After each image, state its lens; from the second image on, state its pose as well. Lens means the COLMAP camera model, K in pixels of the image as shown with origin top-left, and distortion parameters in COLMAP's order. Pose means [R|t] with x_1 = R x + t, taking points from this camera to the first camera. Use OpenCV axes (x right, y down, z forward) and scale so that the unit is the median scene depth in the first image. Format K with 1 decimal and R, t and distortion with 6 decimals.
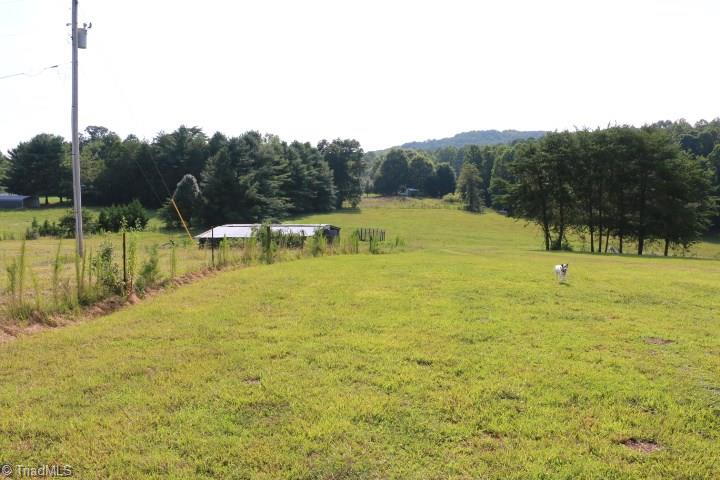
lens RADIAL K [[613.7, 0, 361.3], [0, 613.7, 236.1], [0, 0, 1]] dist [-0.133712, 0.011793]
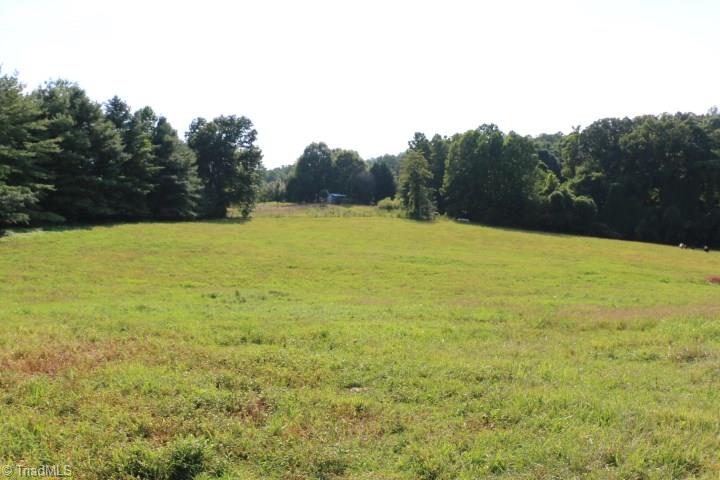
lens RADIAL K [[589.5, 0, 360.4], [0, 589.5, 240.5], [0, 0, 1]] dist [-0.137140, 0.091534]
pose [[0.996498, -0.012514, 0.082670, 0.061105], [0.014872, 0.999498, -0.027970, -0.000516], [-0.082279, 0.029101, 0.996184, 0.344755]]
